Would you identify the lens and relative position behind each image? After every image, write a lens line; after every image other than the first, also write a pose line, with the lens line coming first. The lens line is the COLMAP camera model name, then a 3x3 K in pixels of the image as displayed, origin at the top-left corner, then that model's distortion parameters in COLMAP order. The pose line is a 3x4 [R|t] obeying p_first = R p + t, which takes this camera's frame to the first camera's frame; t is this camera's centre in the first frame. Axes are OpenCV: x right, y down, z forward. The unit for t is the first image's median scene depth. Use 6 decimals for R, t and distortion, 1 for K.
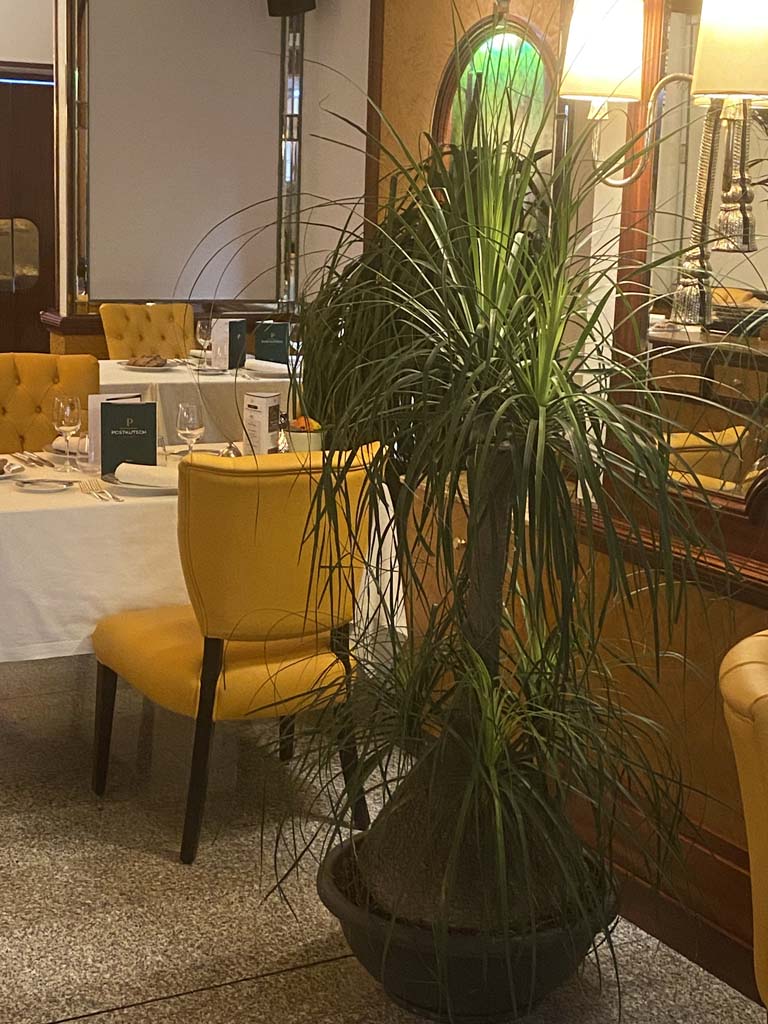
lens RADIAL K [[1662.3, 0, 384.0], [0, 1662.3, 512.0], [0, 0, 1]] dist [0.082185, -0.113506]
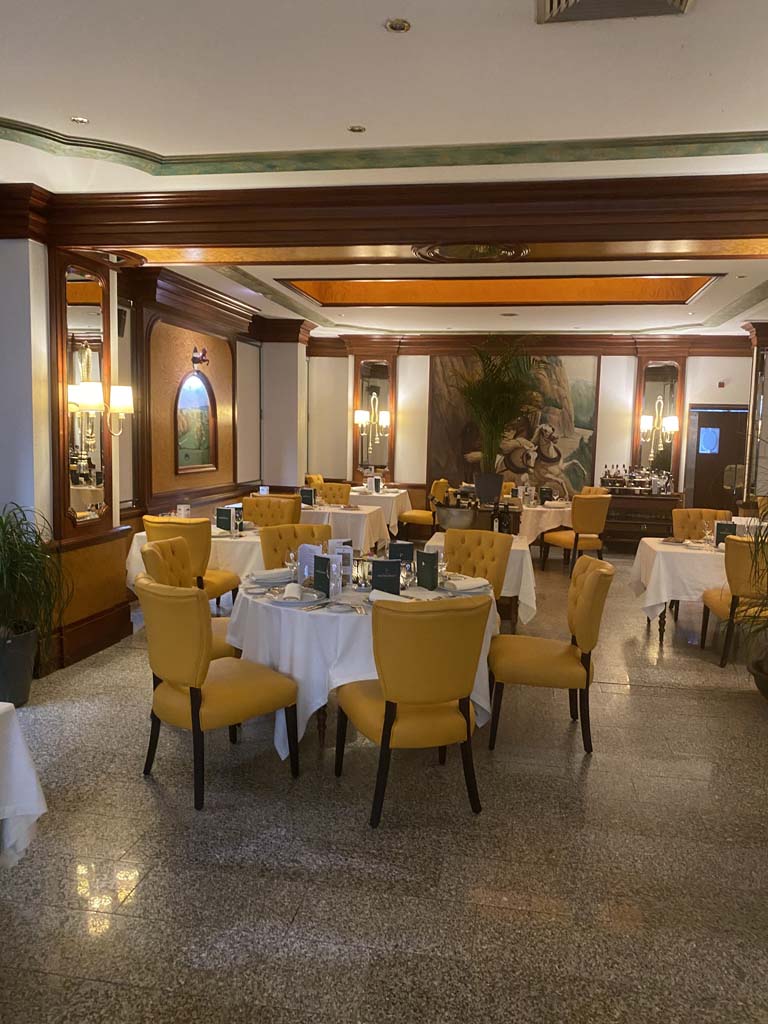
lens RADIAL K [[777.7, 0, 384.0], [0, 777.7, 512.0], [0, 0, 1]] dist [-0.001957, -0.001904]
pose [[0.770821, 0.051220, -0.634989, 0.283125], [-0.120352, 0.990522, -0.066198, 0.087953], [0.625580, 0.127448, 0.769680, -0.515764]]
